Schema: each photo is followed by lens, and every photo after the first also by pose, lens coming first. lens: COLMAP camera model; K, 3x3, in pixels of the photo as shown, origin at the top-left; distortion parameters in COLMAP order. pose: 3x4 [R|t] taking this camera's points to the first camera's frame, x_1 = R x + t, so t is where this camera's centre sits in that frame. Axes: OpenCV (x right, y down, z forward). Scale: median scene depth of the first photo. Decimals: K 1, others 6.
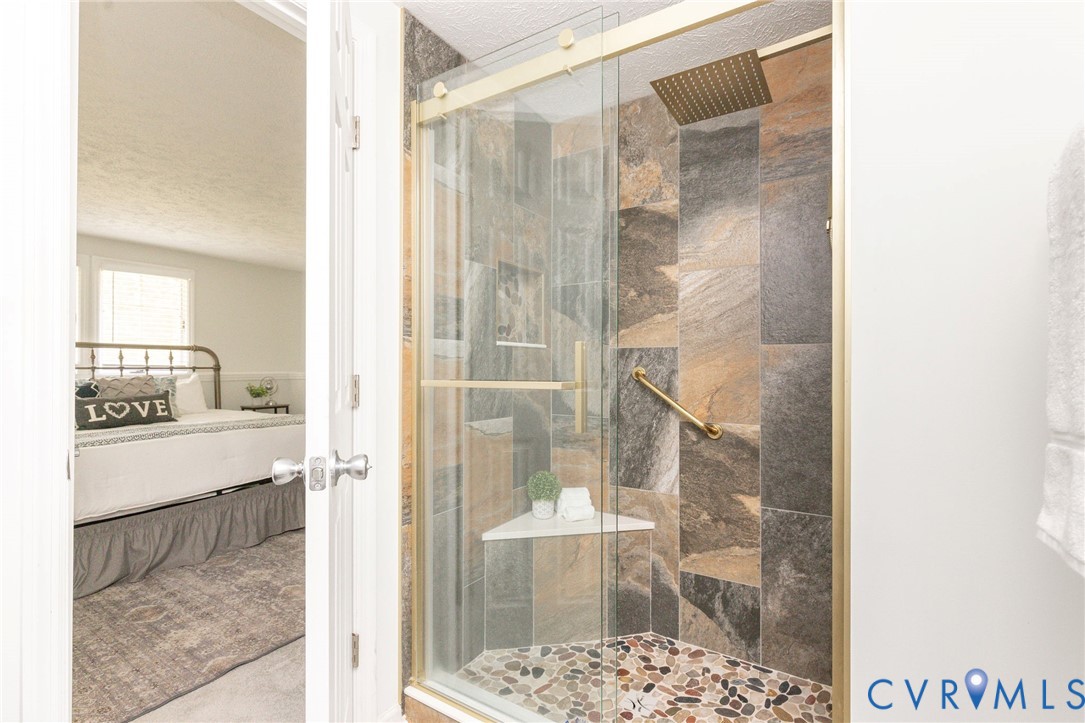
lens RADIAL K [[490.2, 0, 549.7], [0, 490.2, 372.7], [0, 0, 1]] dist [0.000545, -0.001839]
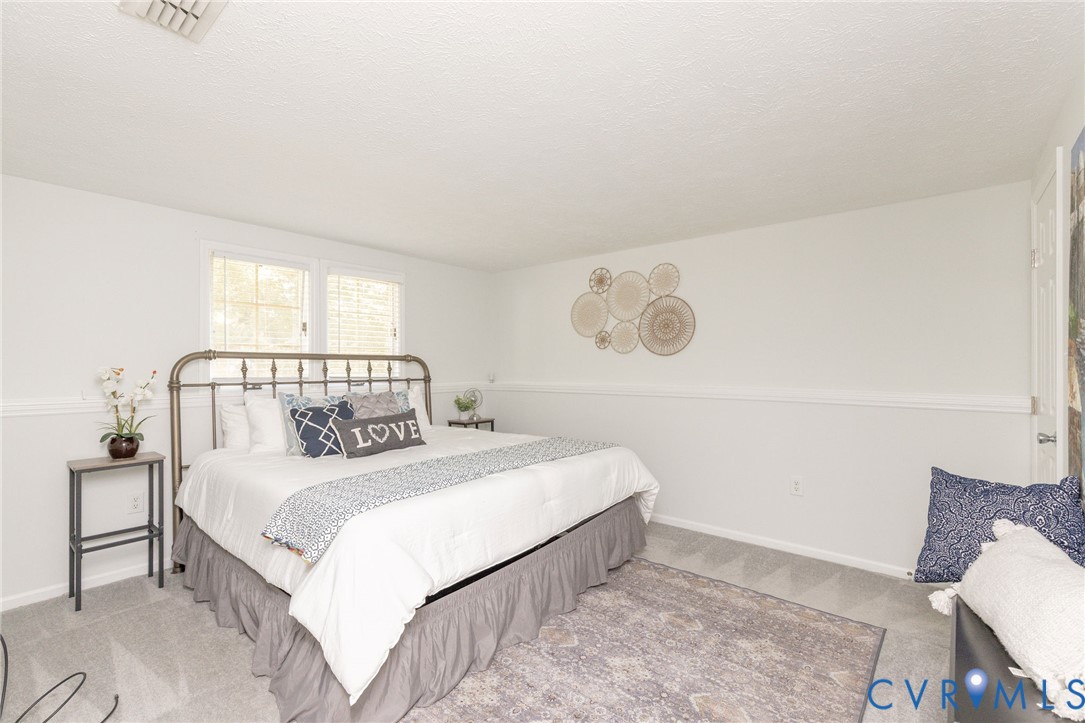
lens RADIAL K [[490.2, 0, 543.2], [0, 490.2, 371.0], [0, 0, 1]] dist [0.000545, -0.001839]
pose [[0.990472, -0.001158, -0.137710, -0.441482], [0.000717, 0.999994, -0.003250, -0.028984], [0.137713, 0.003121, 0.990467, 0.166356]]
